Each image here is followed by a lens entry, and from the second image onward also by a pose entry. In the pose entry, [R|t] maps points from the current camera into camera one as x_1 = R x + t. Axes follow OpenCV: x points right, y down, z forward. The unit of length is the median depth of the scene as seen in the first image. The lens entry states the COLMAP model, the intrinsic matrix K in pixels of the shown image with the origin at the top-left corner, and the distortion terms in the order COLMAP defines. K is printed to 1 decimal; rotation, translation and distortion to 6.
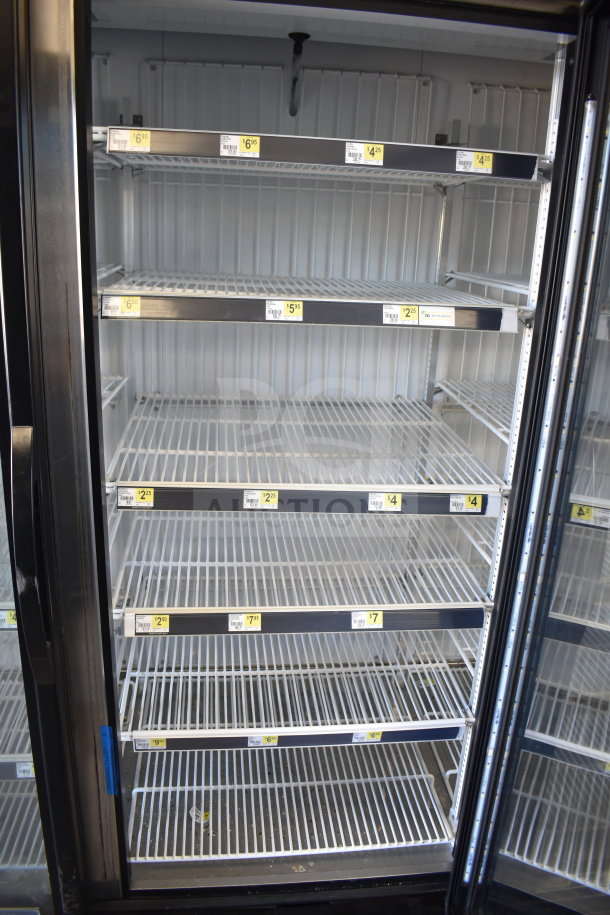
lens RADIAL K [[725.3, 0, 305.0], [0, 725.3, 457.5], [0, 0, 1]] dist [0.001679, 0.005751]
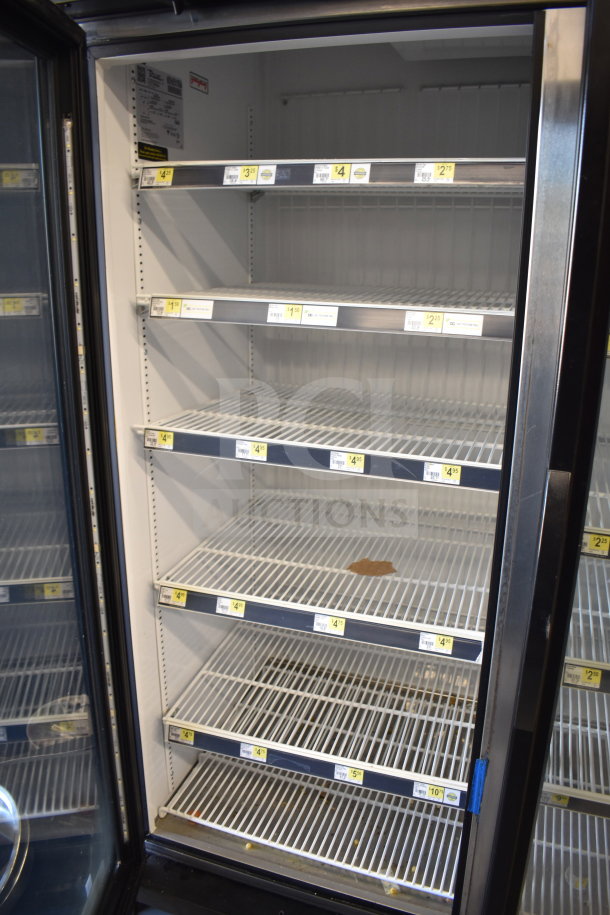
lens RADIAL K [[715.8, 0, 305.6], [0, 715.8, 446.0], [0, 0, 1]] dist [0.000499, 0.004964]
pose [[0.901882, 0.091651, -0.422147, 0.289152], [-0.111727, 0.993473, -0.023006, 0.003426], [0.417283, 0.067914, 0.906235, 0.050915]]
